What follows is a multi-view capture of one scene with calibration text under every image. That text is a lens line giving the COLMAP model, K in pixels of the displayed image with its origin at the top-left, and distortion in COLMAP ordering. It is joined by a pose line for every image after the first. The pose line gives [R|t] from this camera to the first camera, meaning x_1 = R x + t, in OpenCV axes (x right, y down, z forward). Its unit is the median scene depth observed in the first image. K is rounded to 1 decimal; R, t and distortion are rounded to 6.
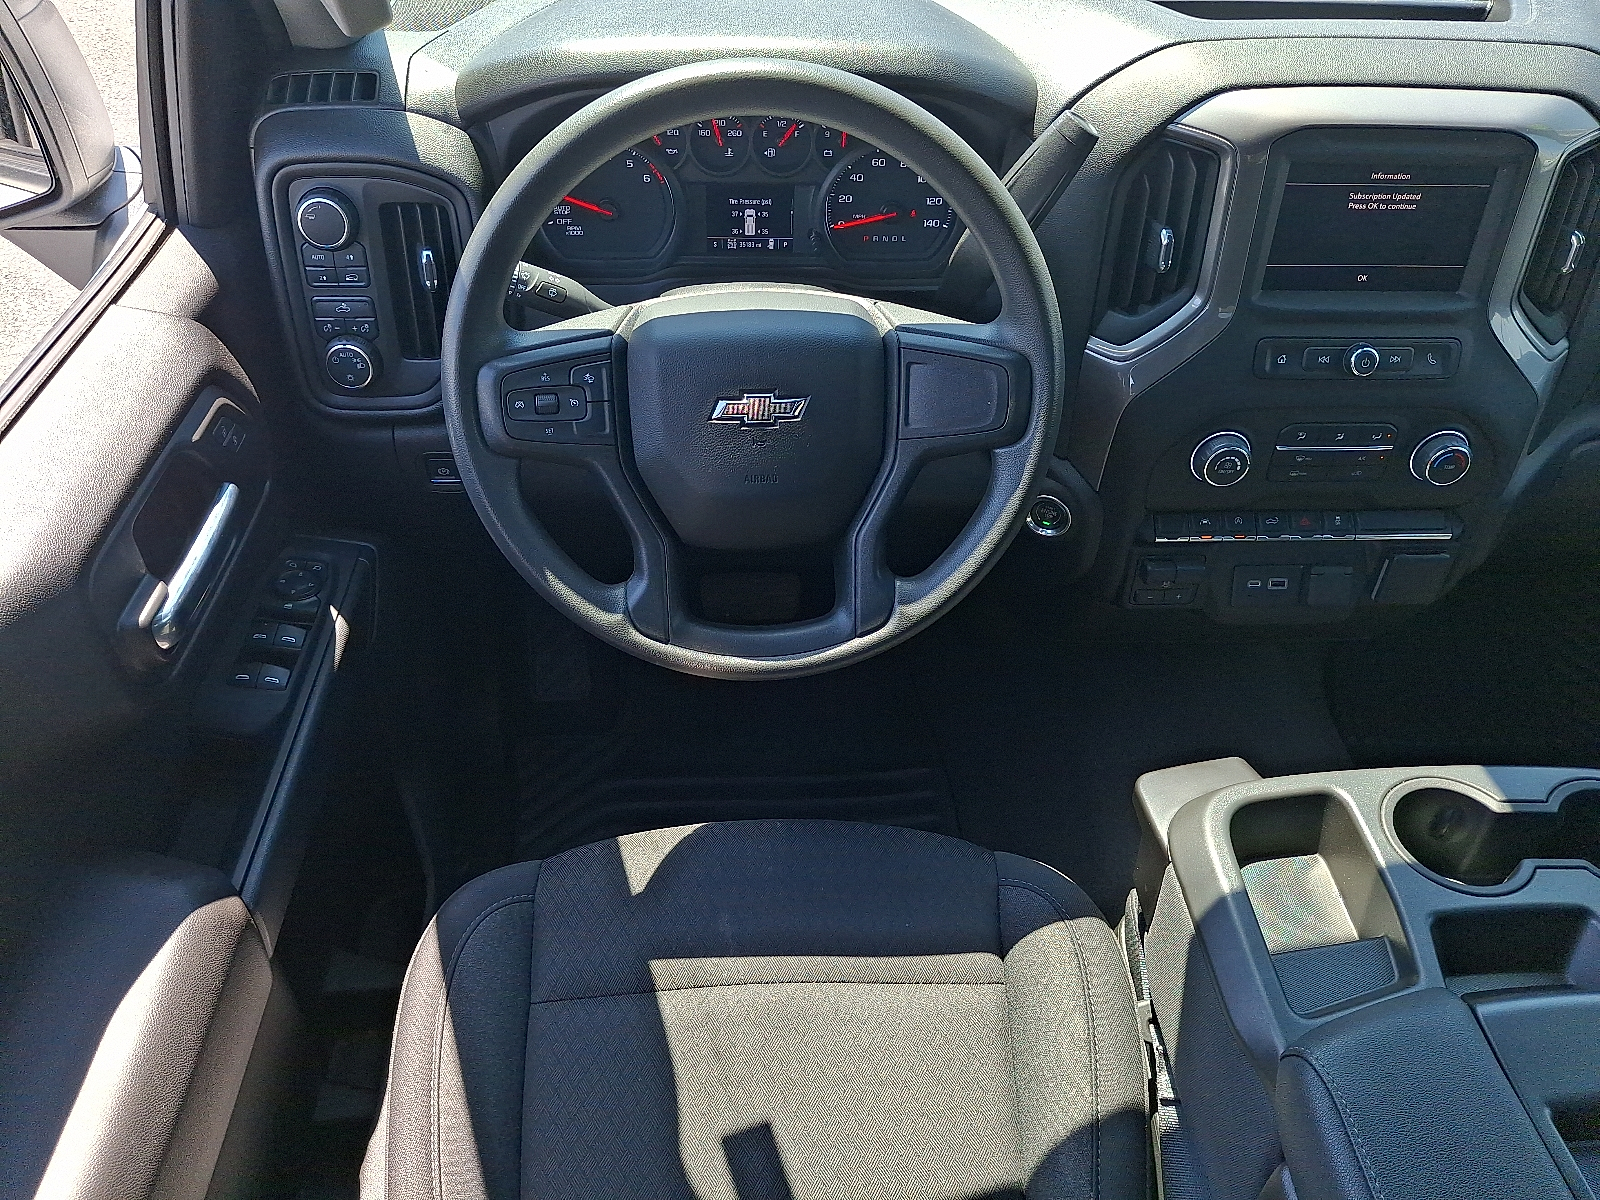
lens RADIAL K [[1183.7, 0, 800.0], [0, 1183.7, 600.0], [0, 0, 1]] dist [0.056284, -0.175503]
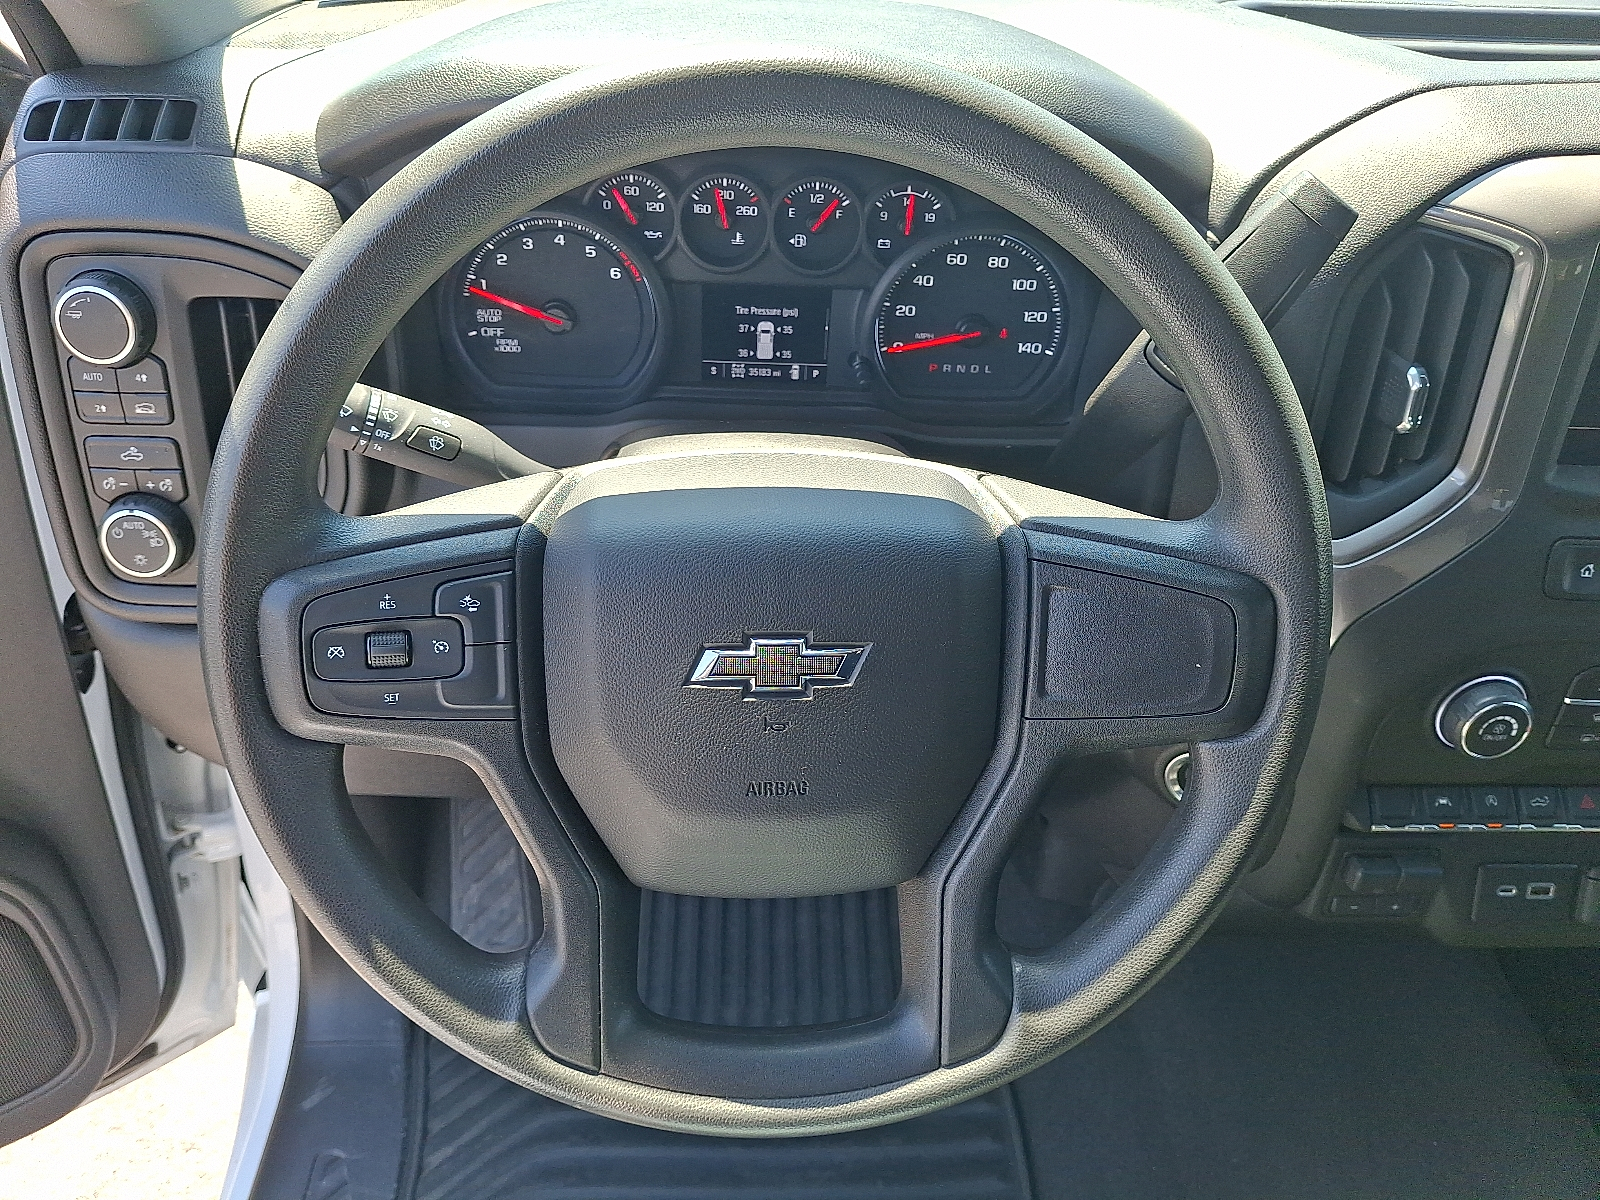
lens RADIAL K [[1183.7, 0, 800.0], [0, 1183.7, 600.0], [0, 0, 1]] dist [0.056284, -0.175503]
pose [[0.999682, 0.025208, 0.000759, -0.021661], [-0.025011, 0.994830, -0.098425, -0.117611], [-0.003236, 0.098374, 0.995144, 0.384179]]
